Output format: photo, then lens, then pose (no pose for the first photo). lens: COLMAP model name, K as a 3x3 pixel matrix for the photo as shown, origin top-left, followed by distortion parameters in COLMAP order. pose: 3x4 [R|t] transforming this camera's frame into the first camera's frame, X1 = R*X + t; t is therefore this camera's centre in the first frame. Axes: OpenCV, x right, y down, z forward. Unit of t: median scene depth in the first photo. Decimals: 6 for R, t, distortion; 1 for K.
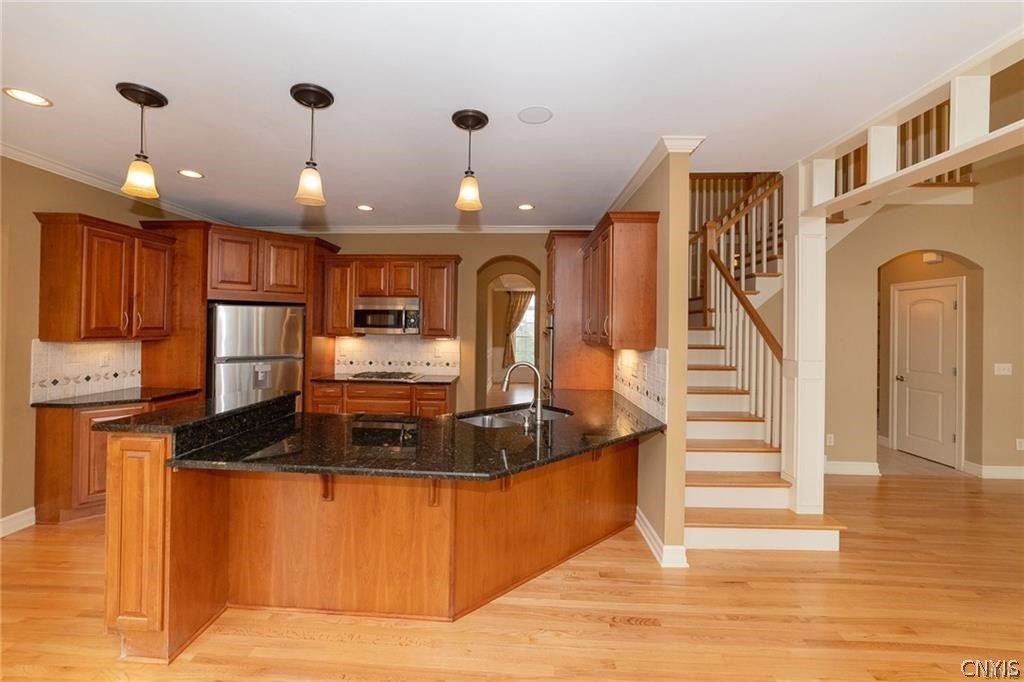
lens RADIAL K [[425.7, 0, 490.3], [0, 425.7, 326.0], [0, 0, 1]] dist [-0.002147, -0.000104]
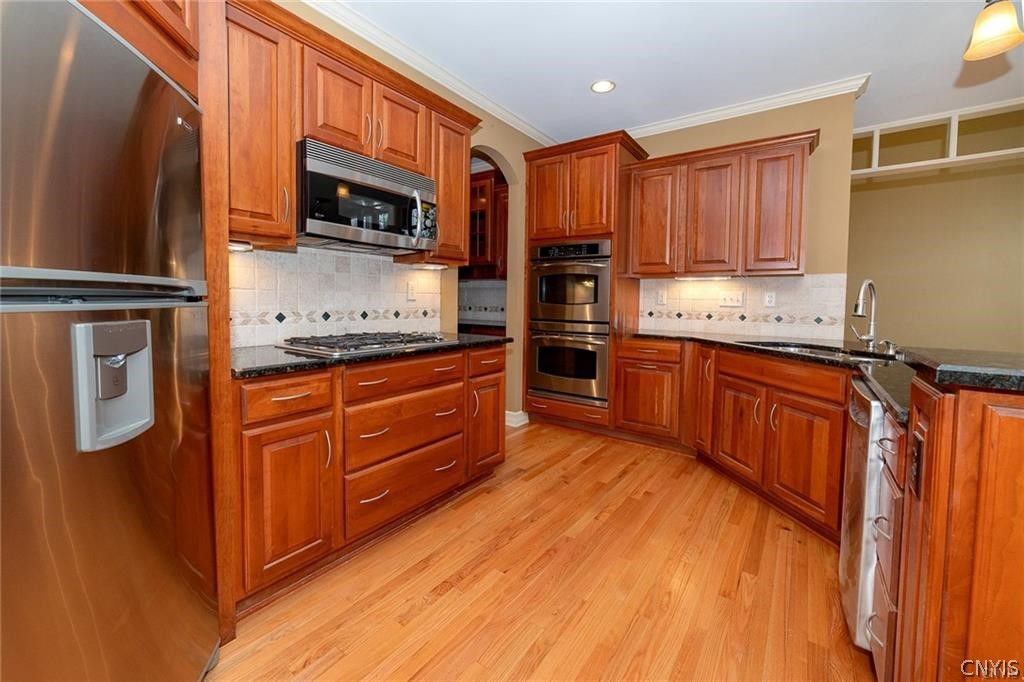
lens RADIAL K [[418.1, 0, 511.2], [0, 418.1, 319.4], [0, 0, 1]] dist [0.000117, 0.000028]
pose [[0.536677, -0.047329, 0.842459, -0.578165], [-0.009882, 0.998005, 0.062363, 0.071324], [-0.843730, -0.041793, 0.535138, 0.698013]]
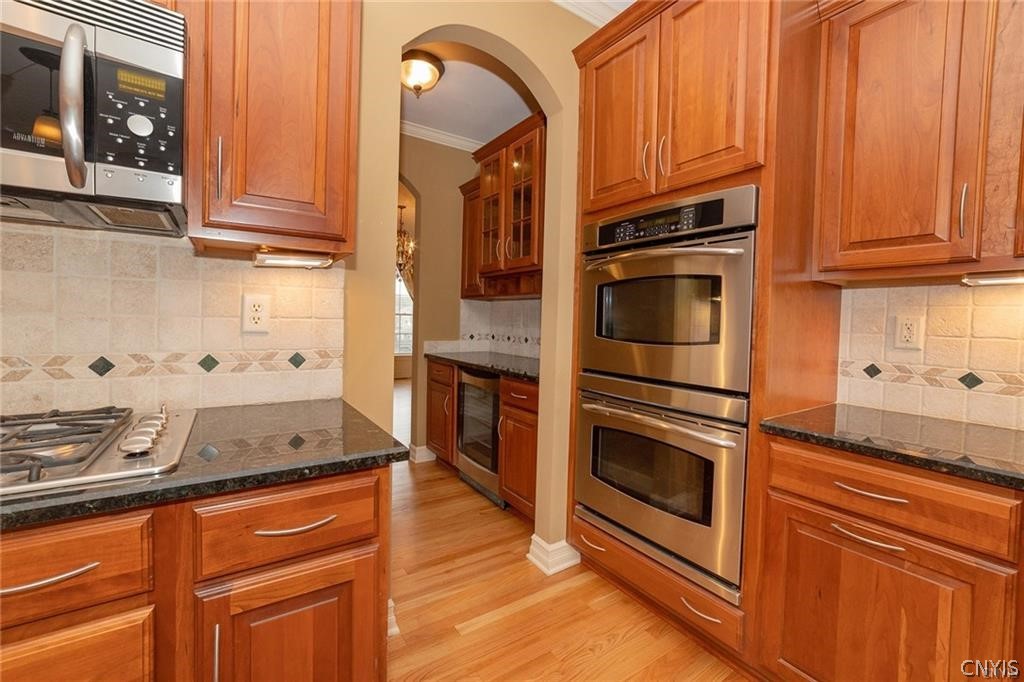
lens RADIAL K [[420.9, 0, 500.2], [0, 420.9, 332.9], [0, 0, 1]] dist [-0.015221, 0.000385]
pose [[0.806571, -0.014667, 0.590956, -0.175291], [-0.013628, 0.998965, 0.043393, 0.068365], [-0.590981, -0.043053, 0.805536, 0.816478]]
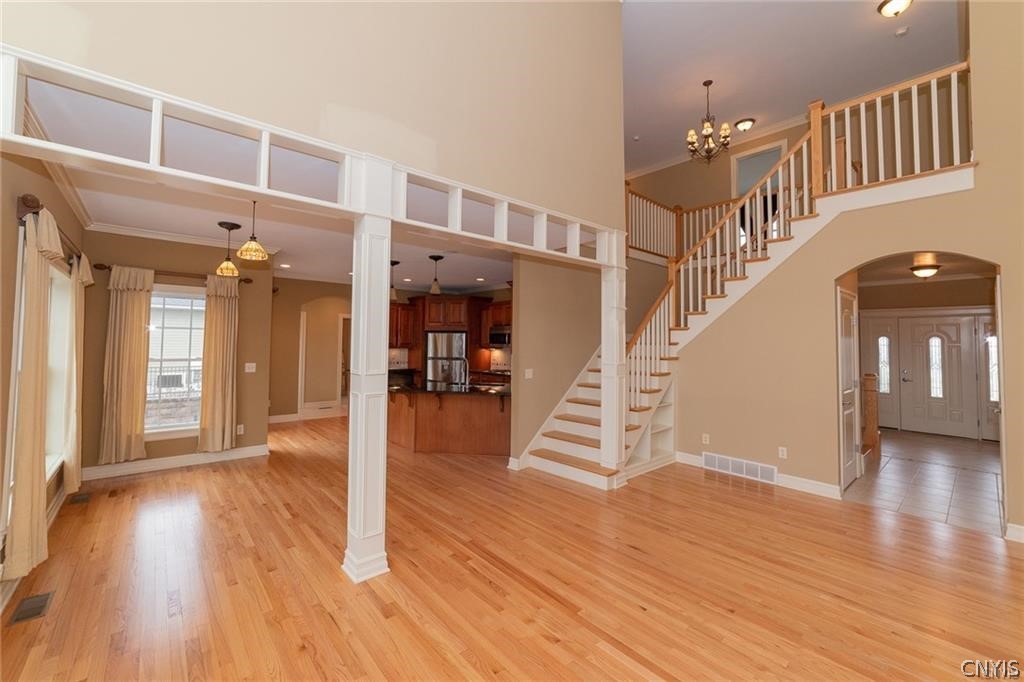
lens RADIAL K [[411.5, 0, 494.3], [0, 411.5, 326.6], [0, 0, 1]] dist [-0.011044, 0.000191]
pose [[0.678581, -0.032381, -0.733812, 1.033513], [0.001586, 0.999090, -0.042620, 0.006917], [0.734524, 0.027757, 0.678015, -0.175179]]
